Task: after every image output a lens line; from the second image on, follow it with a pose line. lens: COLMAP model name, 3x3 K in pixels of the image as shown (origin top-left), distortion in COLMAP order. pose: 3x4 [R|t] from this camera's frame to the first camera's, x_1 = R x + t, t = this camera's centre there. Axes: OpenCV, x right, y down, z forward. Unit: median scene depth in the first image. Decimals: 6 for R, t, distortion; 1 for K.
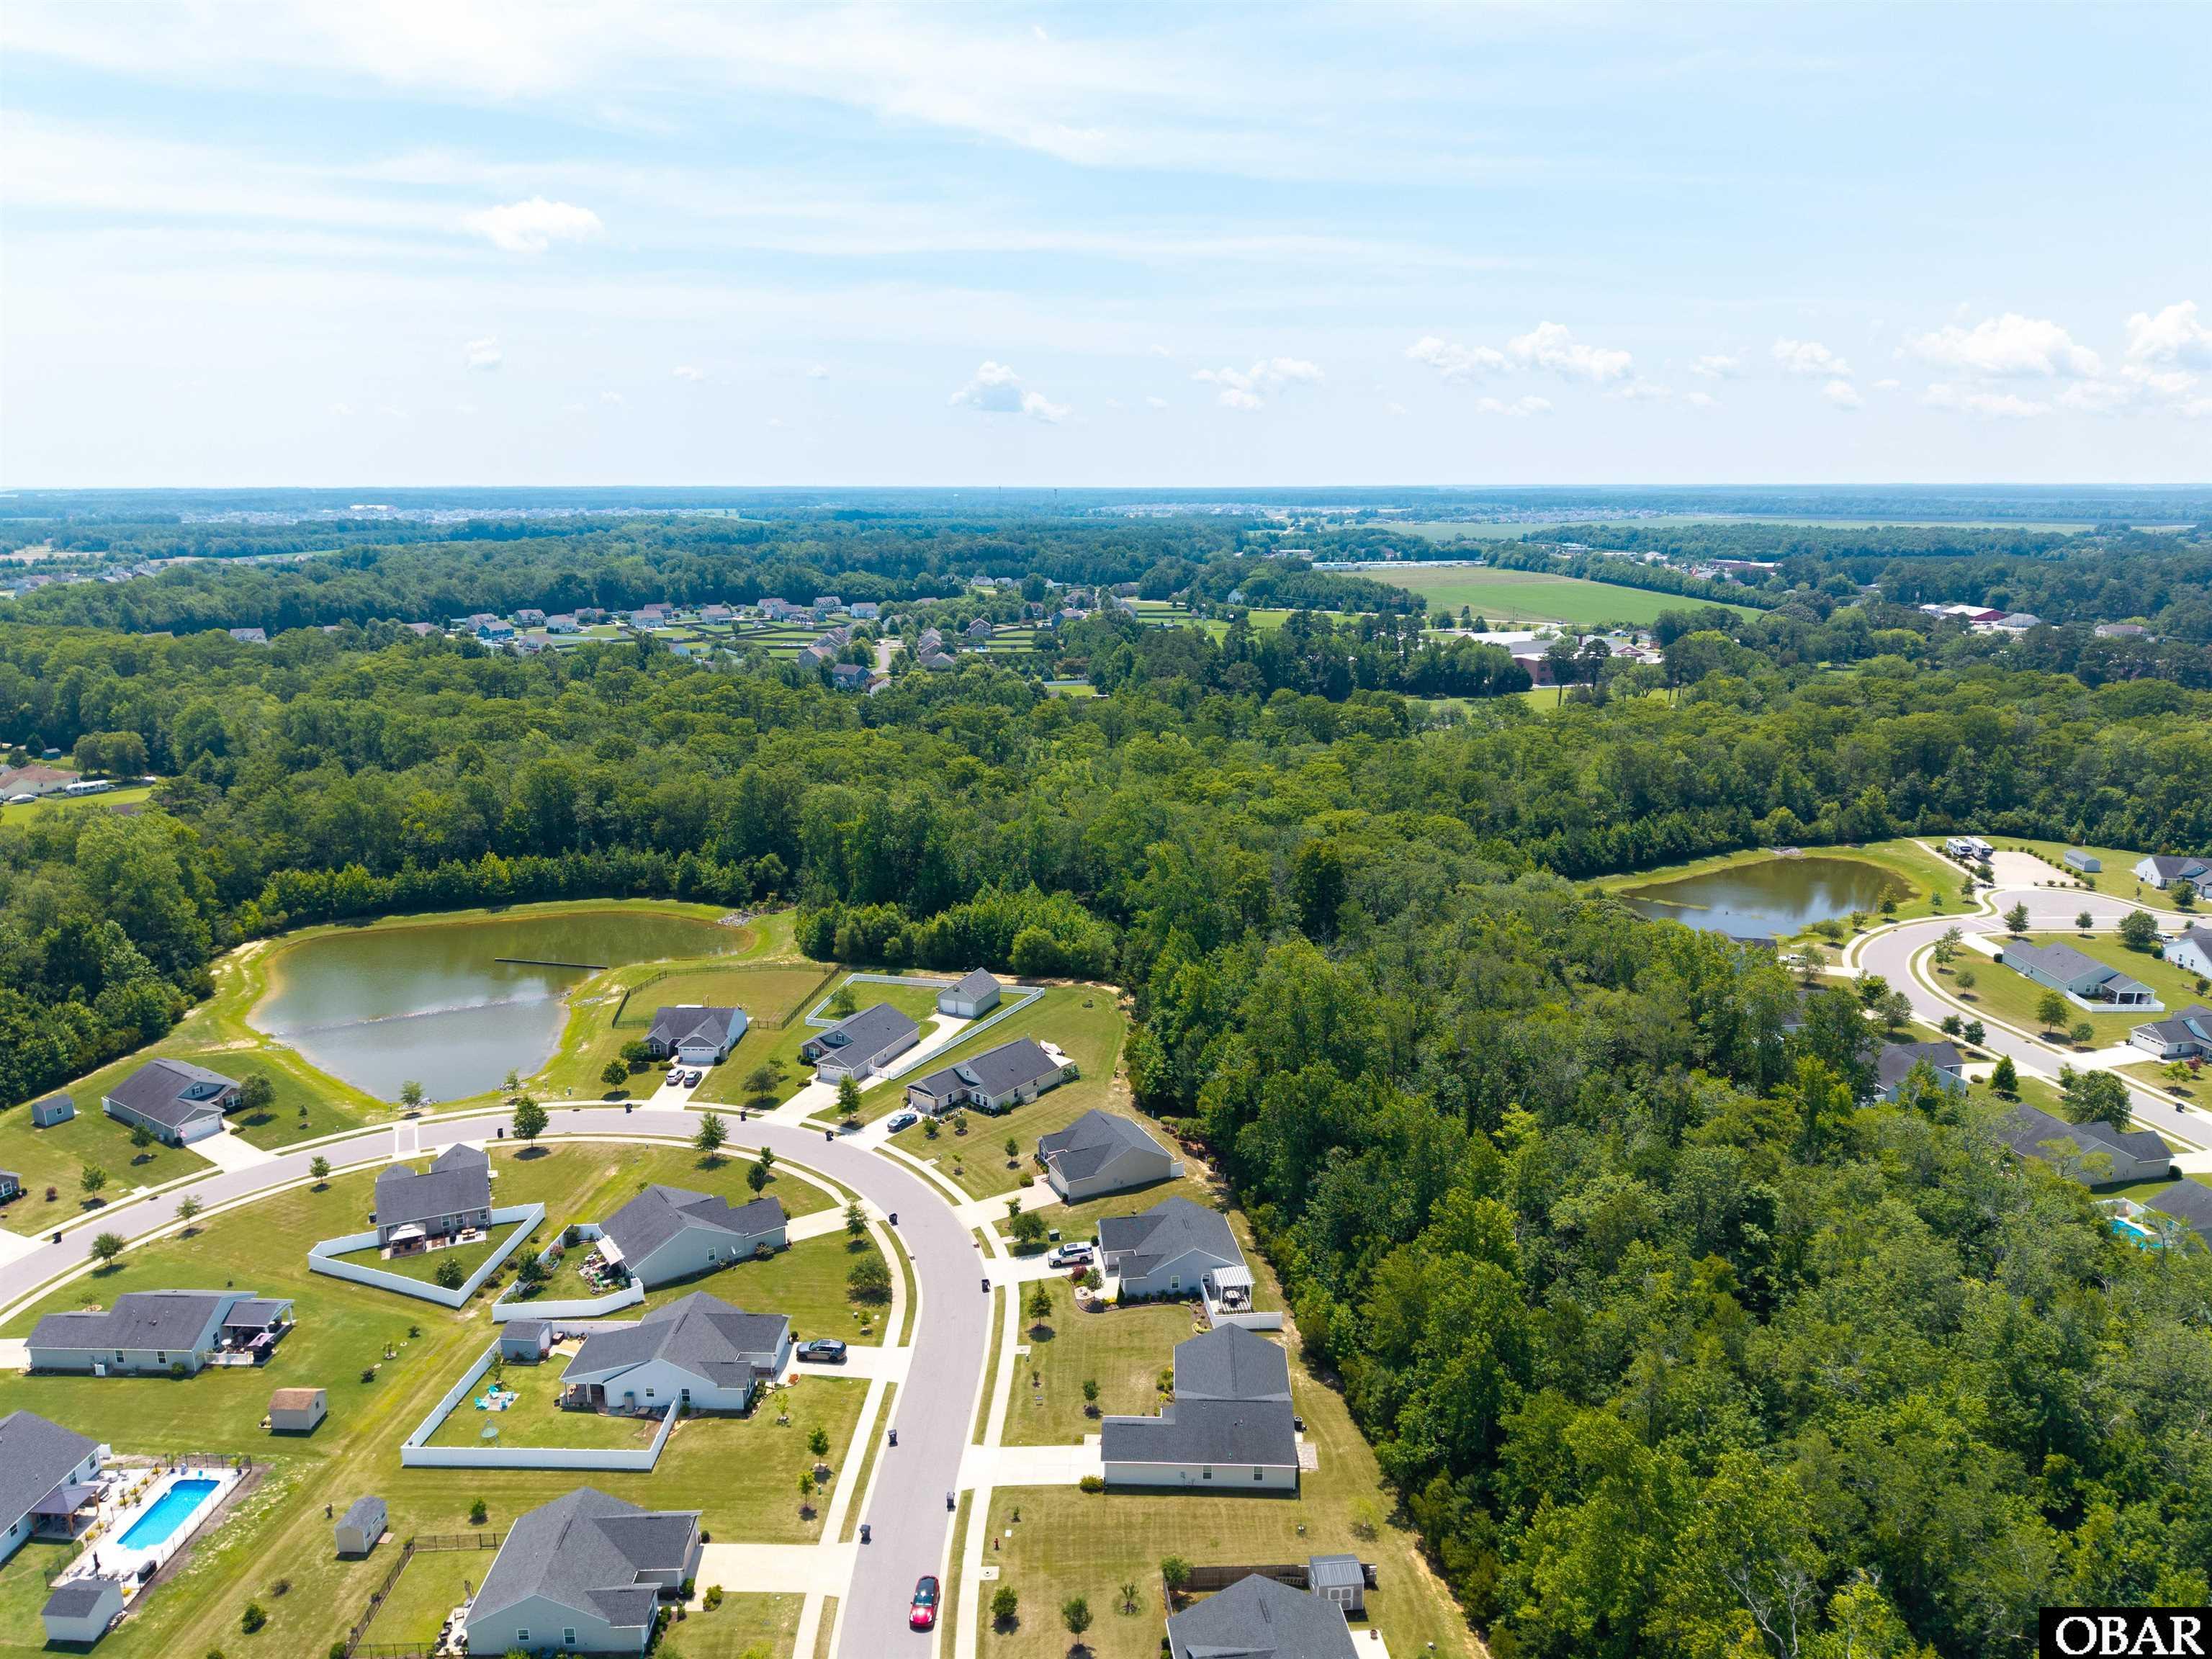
lens RADIAL K [[1489.5, 0, 1114.6], [0, 1489.5, 828.3], [0, 0, 1]] dist [0.034075, -0.030154]
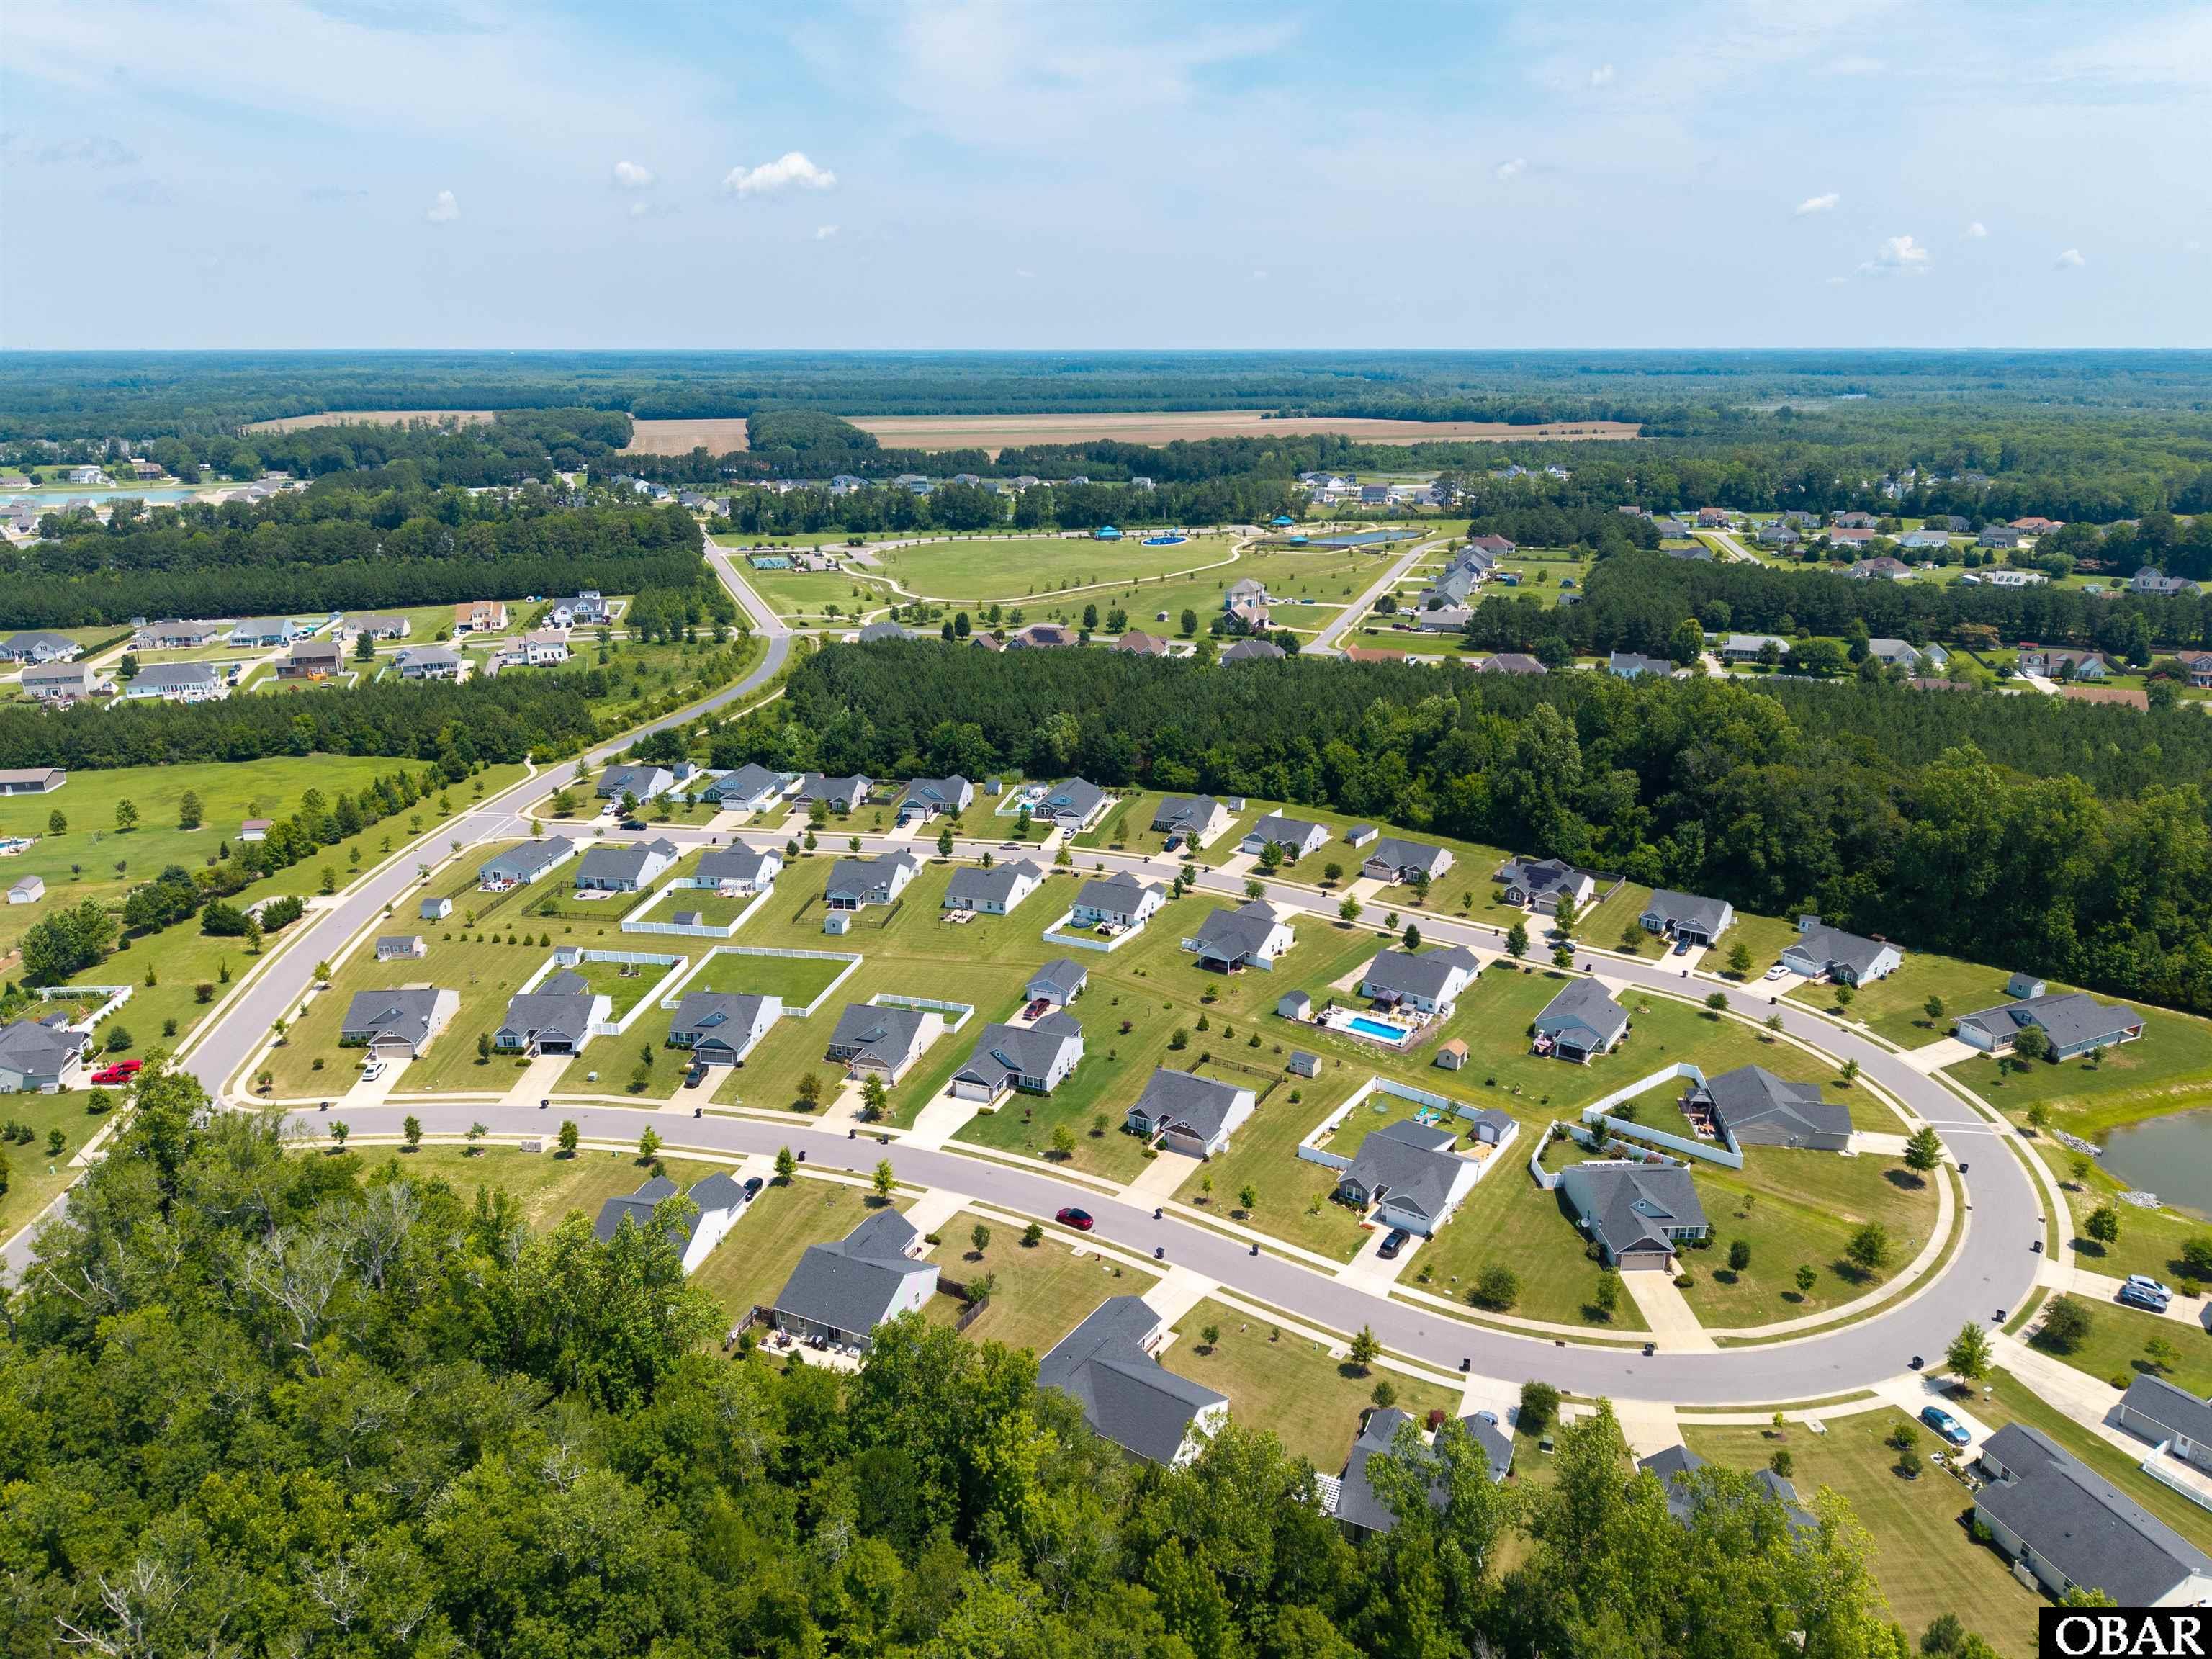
lens RADIAL K [[1483.5, 0, 1113.8], [0, 1483.5, 820.7], [0, 0, 1]] dist [0.089062, -0.117331]
pose [[-0.529300, 0.262293, -0.806873, 0.622424], [-0.189431, 0.890472, 0.413734, -0.302225], [0.827017, 0.371836, -0.421640, 0.987787]]
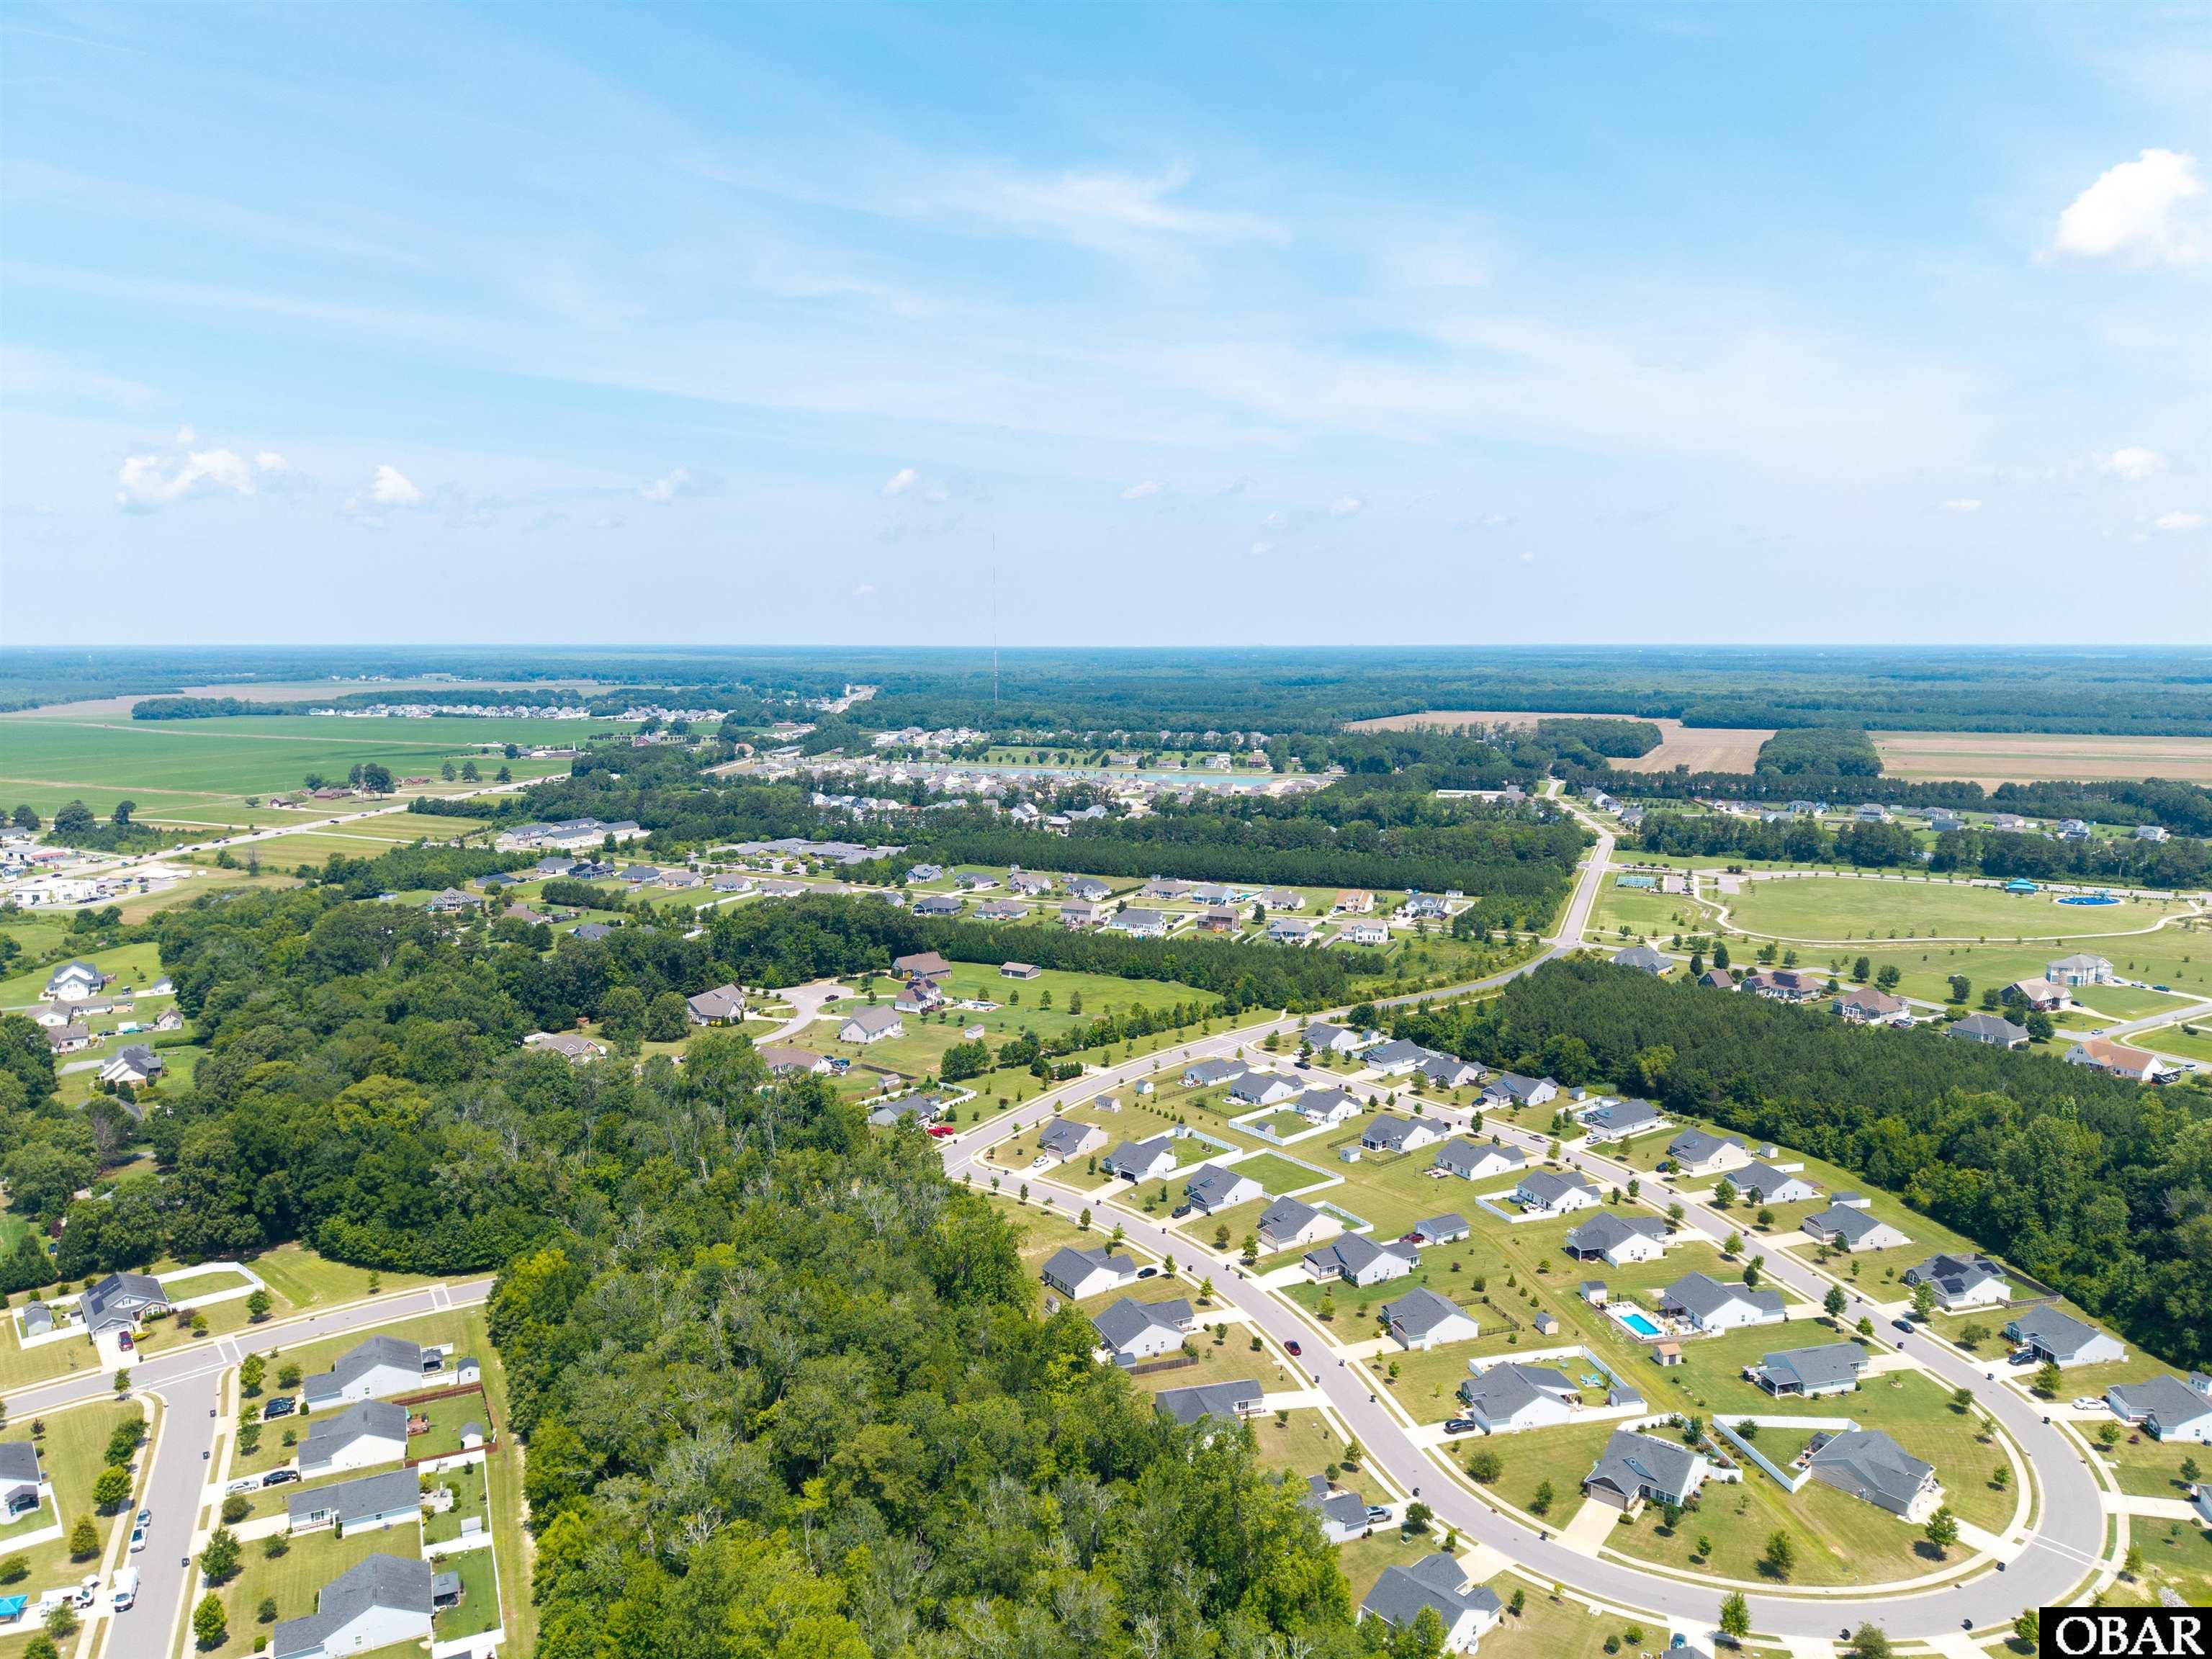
lens RADIAL K [[1496.0, 0, 1112.9], [0, 1496.0, 828.4], [0, 0, 1]] dist [0.042465, -0.049038]
pose [[-0.957791, 0.040616, -0.284580, 0.501370], [-0.062298, 0.937113, 0.343421, -0.660926], [0.280633, 0.346655, -0.895028, 1.773046]]
